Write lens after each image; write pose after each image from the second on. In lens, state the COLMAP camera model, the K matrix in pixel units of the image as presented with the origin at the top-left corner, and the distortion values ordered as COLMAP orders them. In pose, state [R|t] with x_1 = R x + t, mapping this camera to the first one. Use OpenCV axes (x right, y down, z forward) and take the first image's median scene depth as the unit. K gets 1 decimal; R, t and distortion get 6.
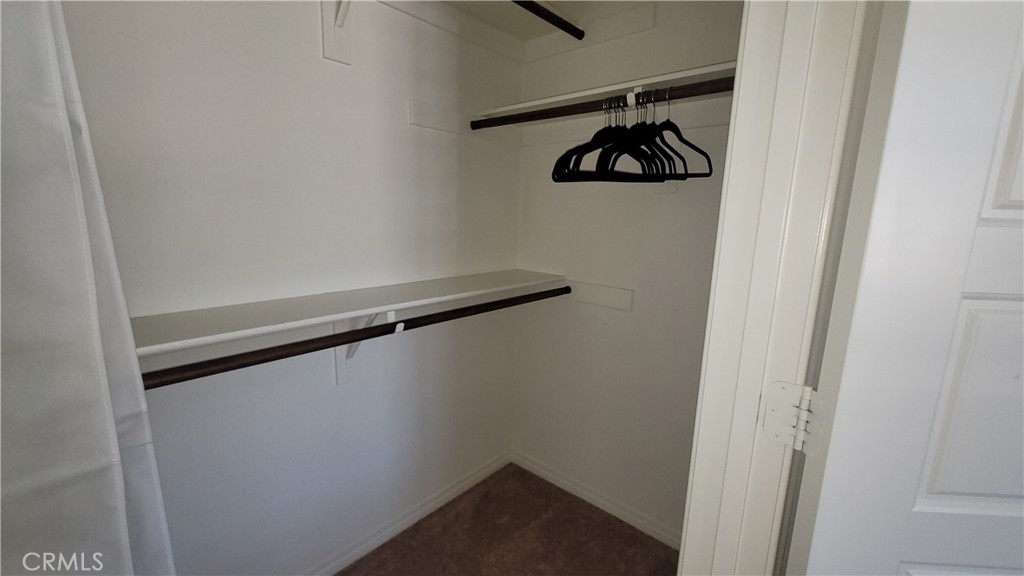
lens RADIAL K [[415.8, 0, 511.9], [0, 415.8, 291.6], [0, 0, 1]] dist [-0.001550, -0.000344]
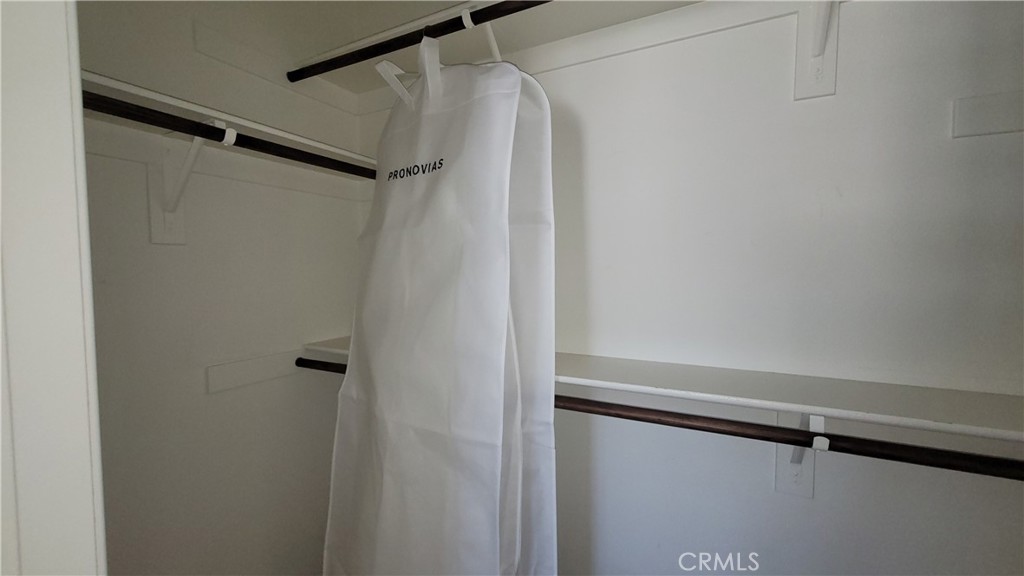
lens RADIAL K [[415.8, 0, 511.9], [0, 415.8, 291.6], [0, 0, 1]] dist [-0.001550, -0.000344]
pose [[0.244435, 0.023932, -0.969370, 0.377053], [-0.172589, 0.984807, -0.019207, -0.083358], [0.954183, 0.171997, 0.244852, 0.440464]]
